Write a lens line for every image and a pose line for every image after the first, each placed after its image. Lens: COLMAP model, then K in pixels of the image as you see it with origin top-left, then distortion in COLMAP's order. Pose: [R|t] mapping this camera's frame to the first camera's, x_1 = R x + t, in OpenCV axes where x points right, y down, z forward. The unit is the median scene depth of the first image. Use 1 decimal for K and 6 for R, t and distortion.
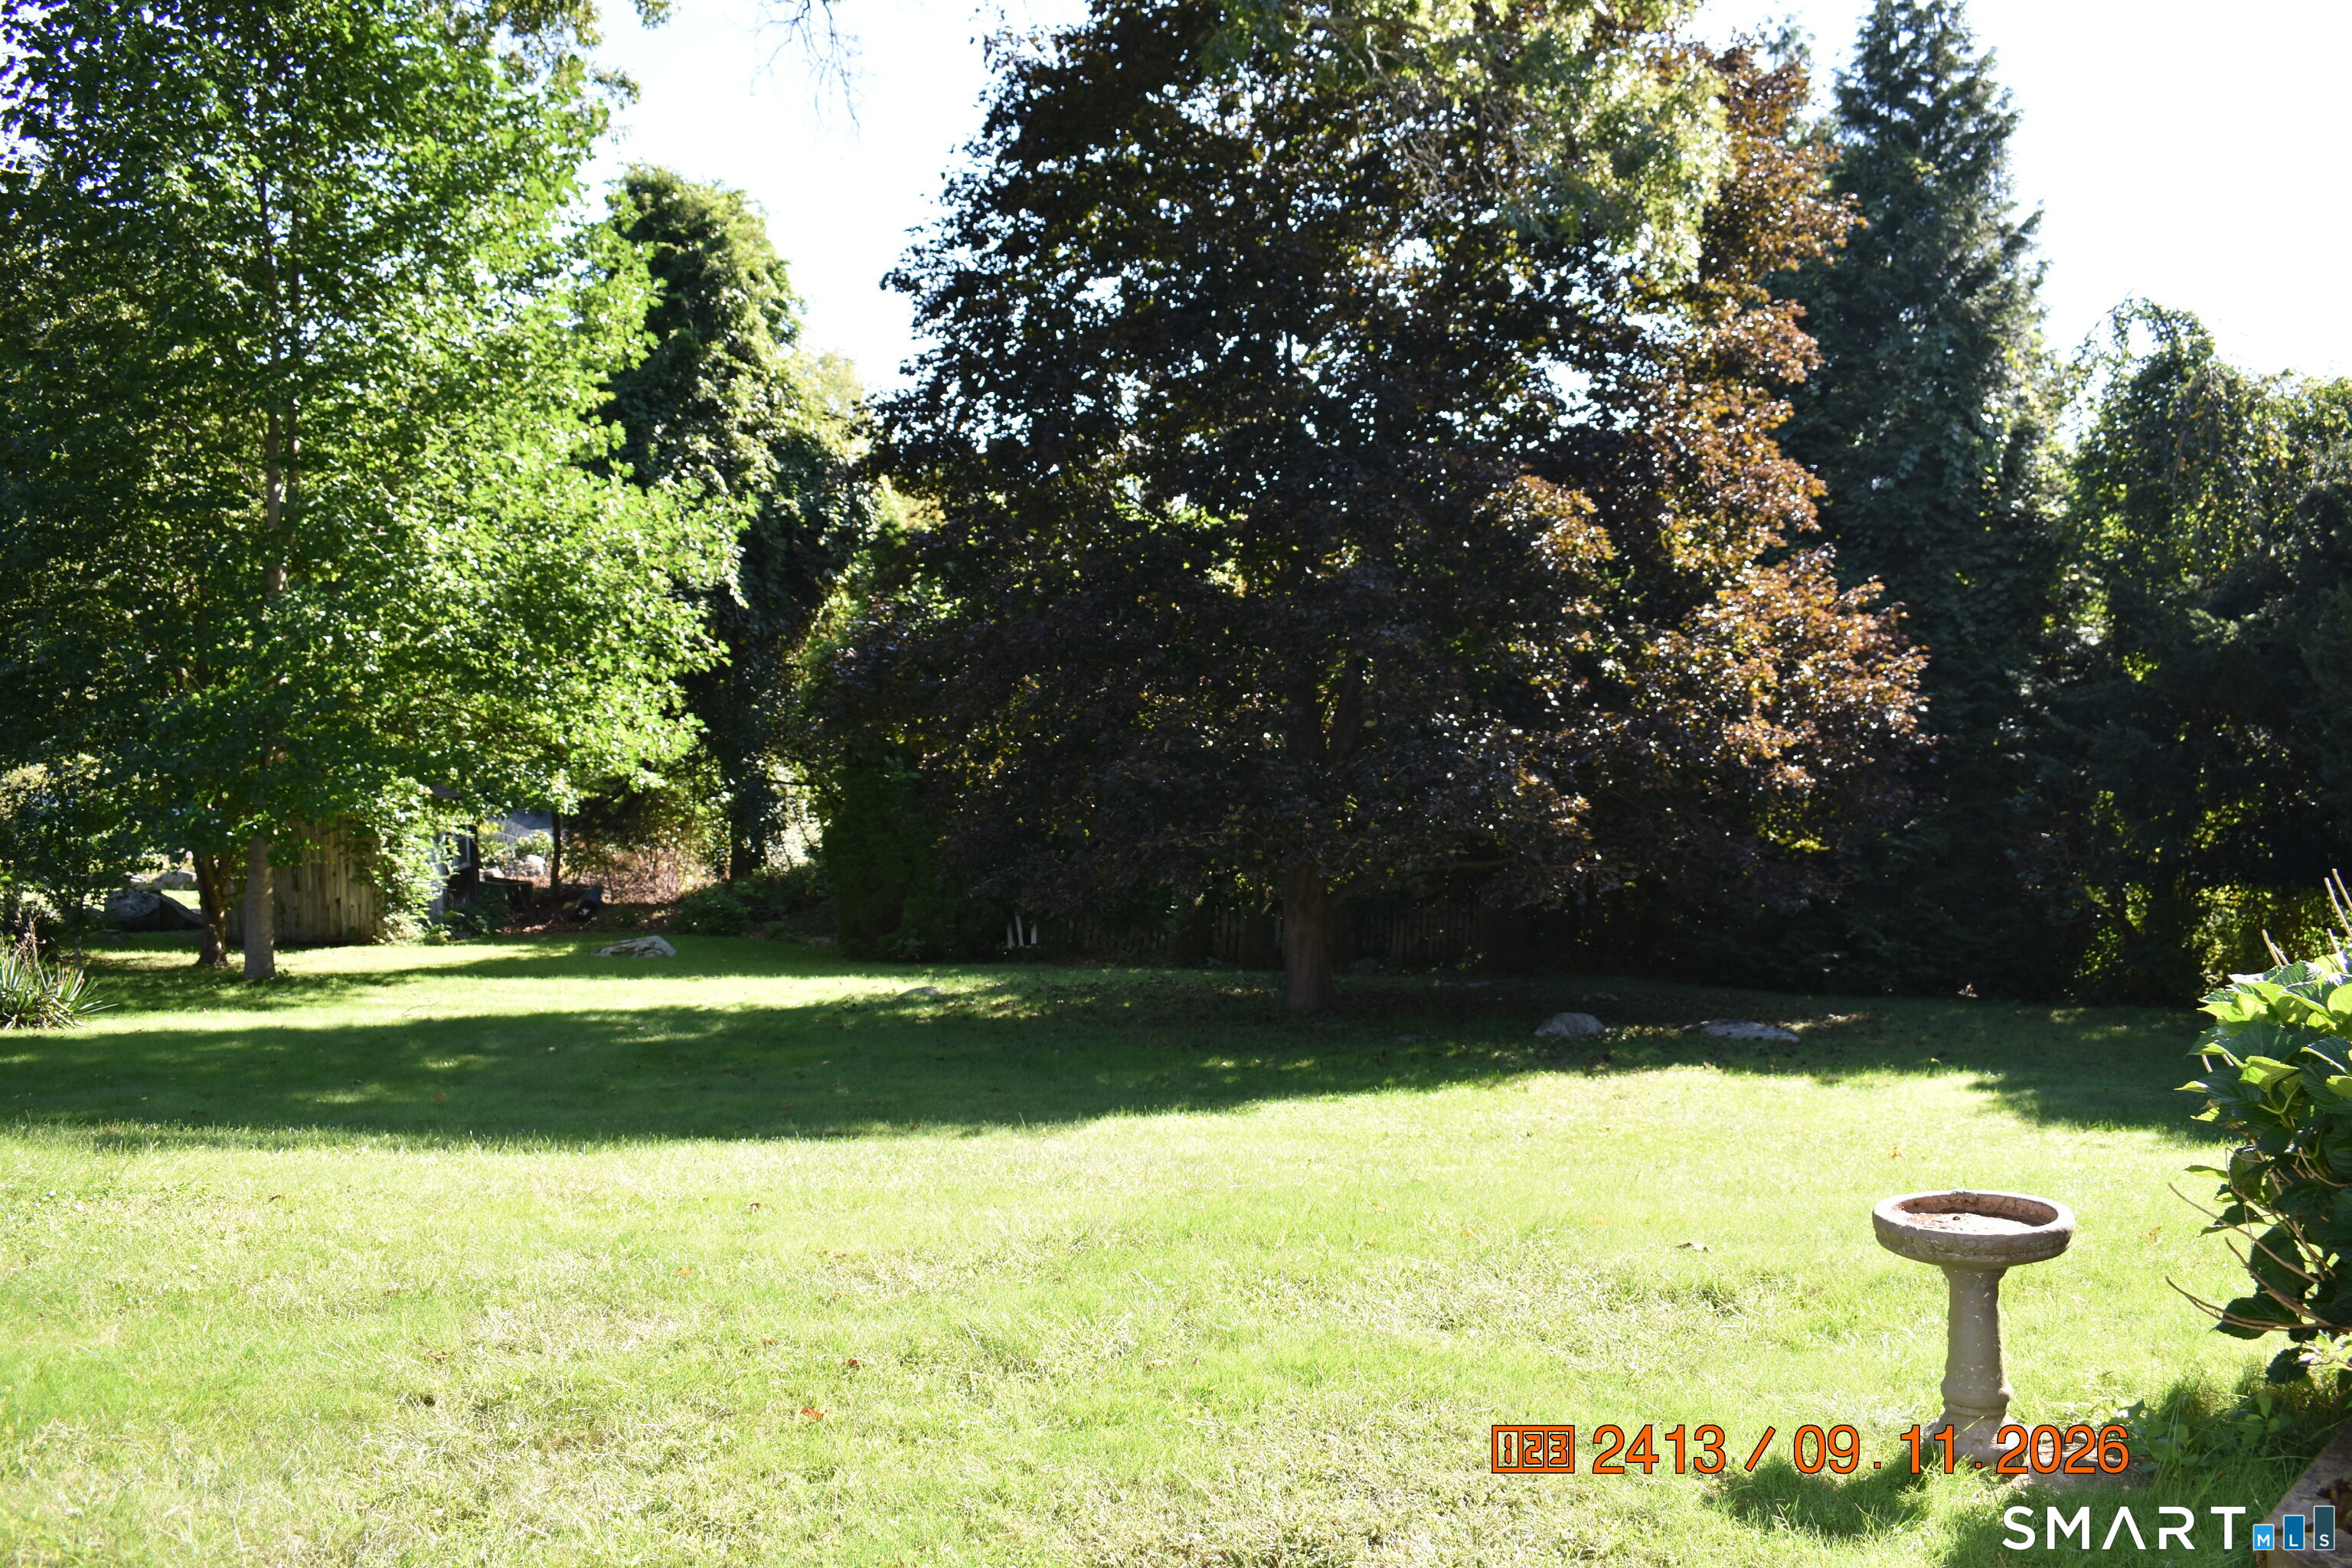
lens RADIAL K [[2088.3, 0, 1174.0], [0, 2088.3, 780.0], [0, 0, 1]] dist [0.001265, -0.001546]
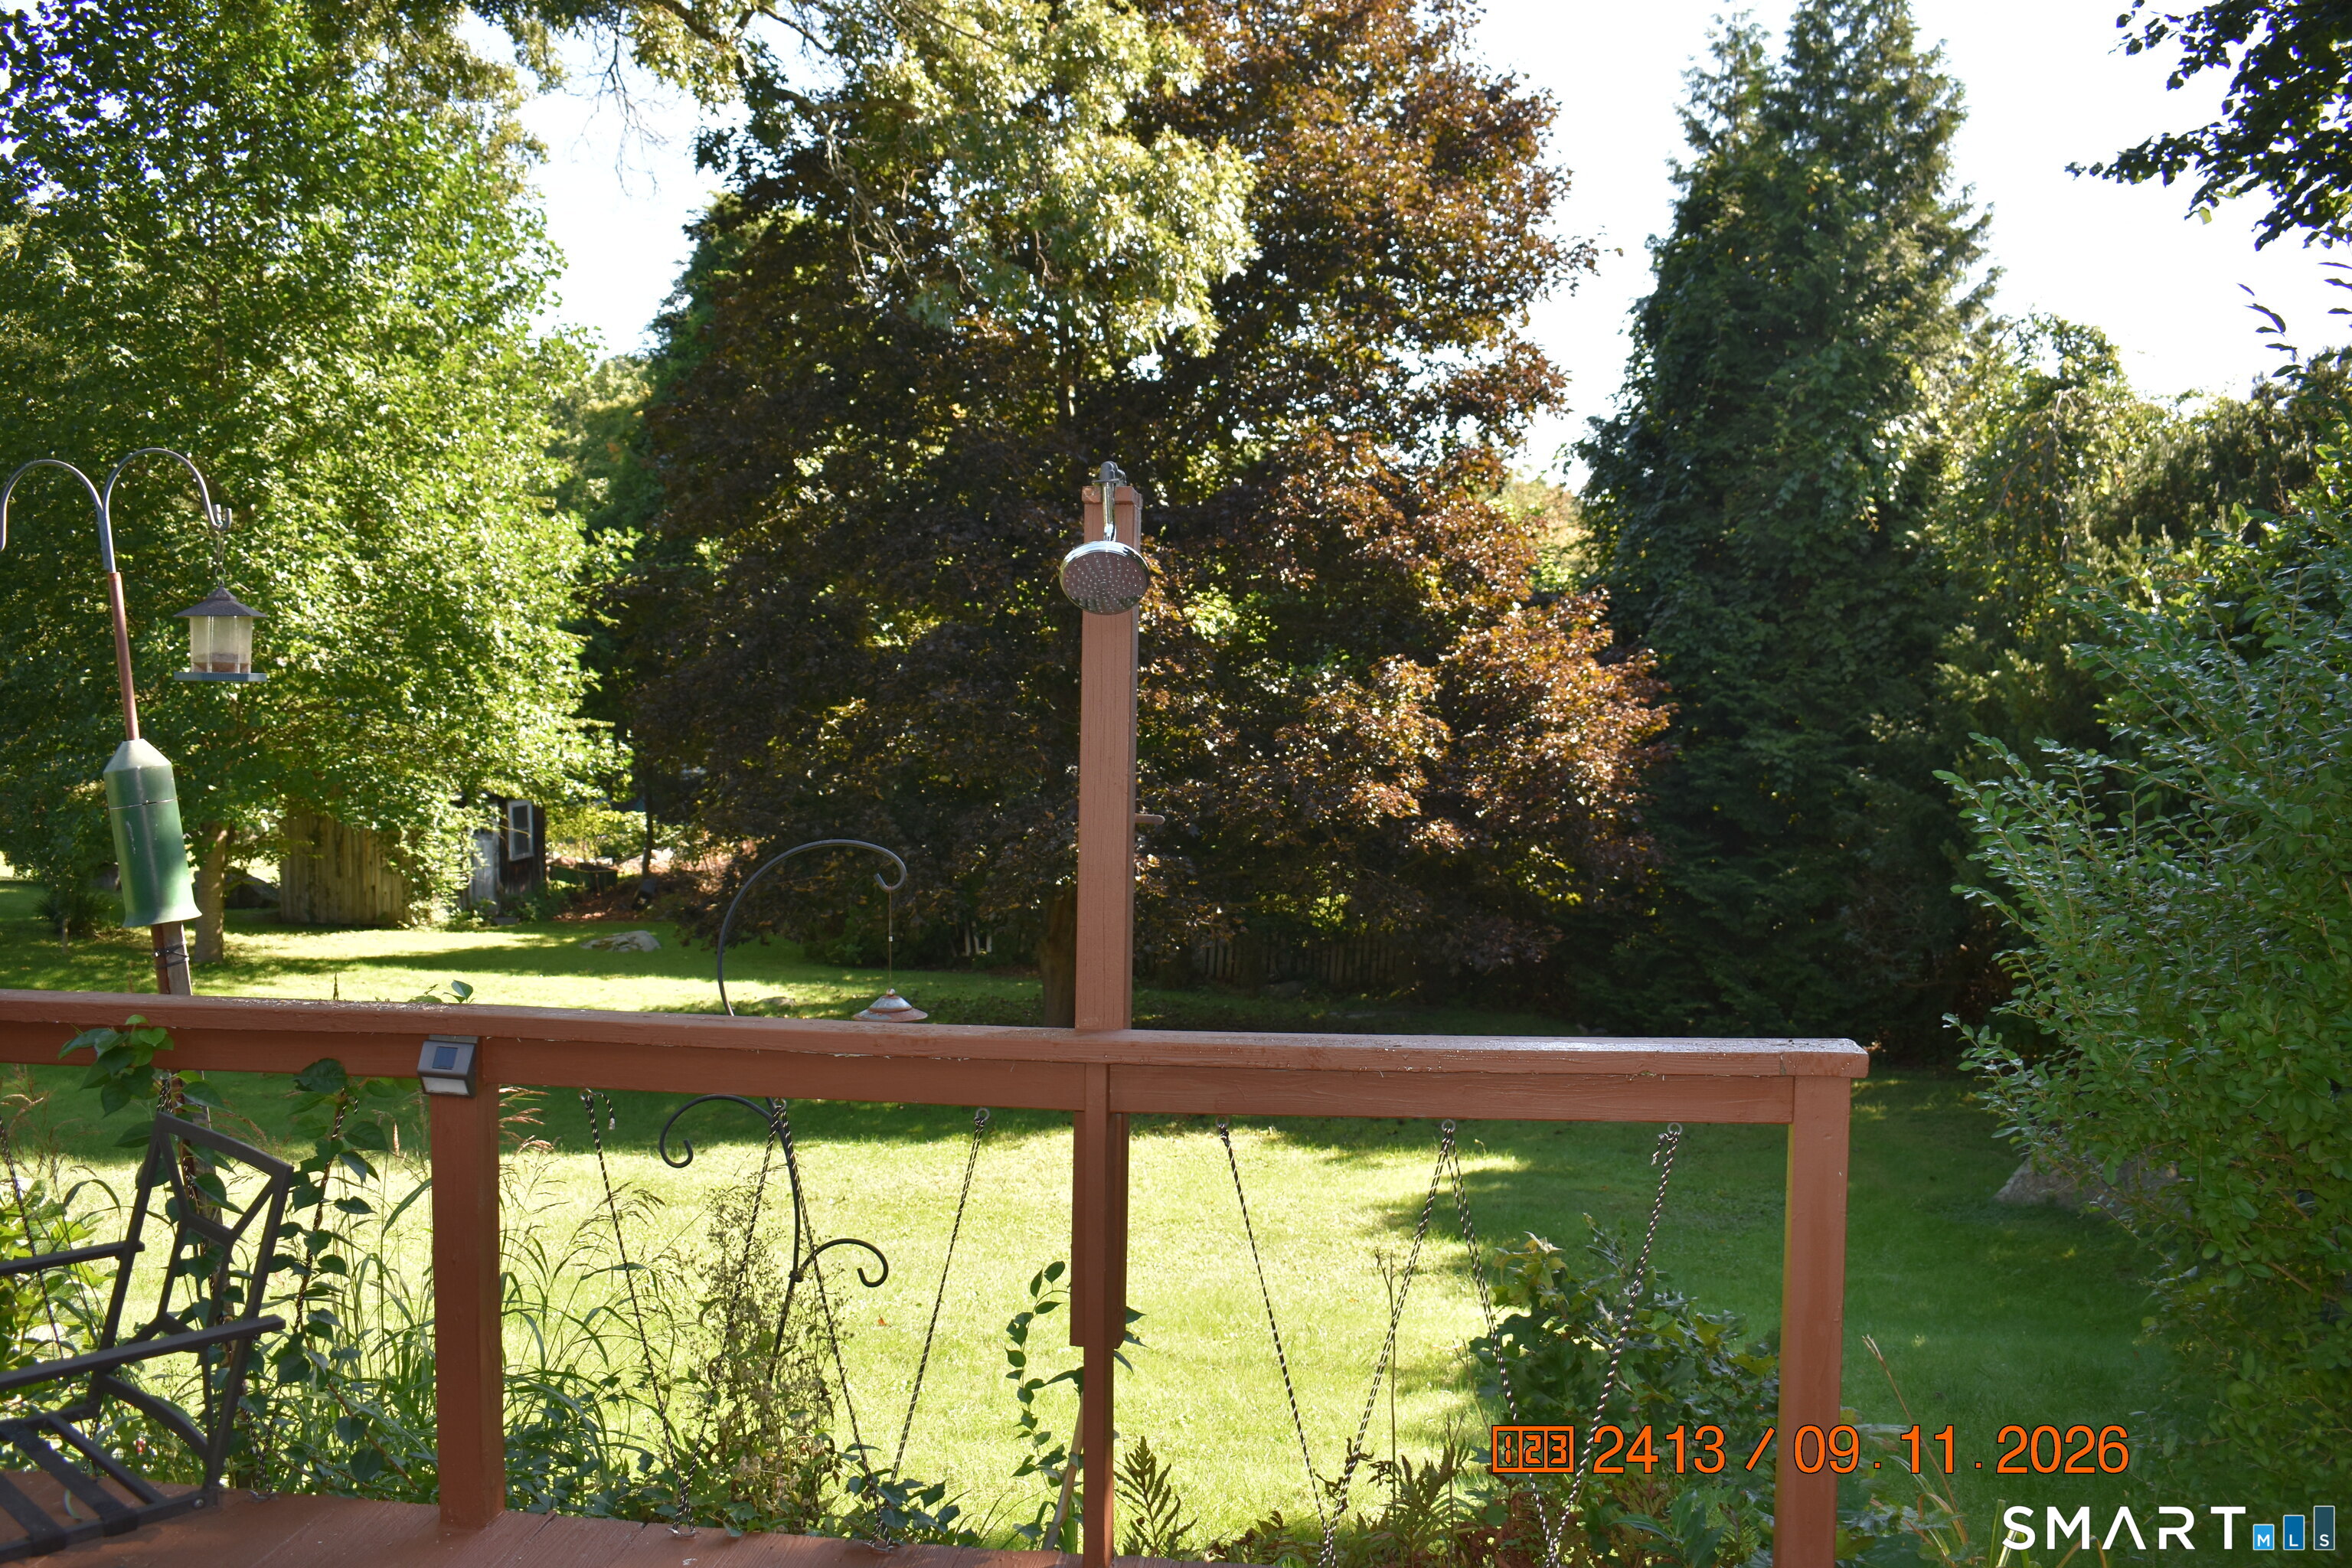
lens RADIAL K [[2088.3, 0, 1175.3], [0, 2088.3, 787.8], [0, 0, 1]] dist [0.001265, -0.001546]
pose [[0.976963, 0.025869, -0.211835, 0.275147], [-0.022425, 0.999575, 0.018645, -0.028022], [0.212227, -0.013465, 0.977128, 0.012538]]
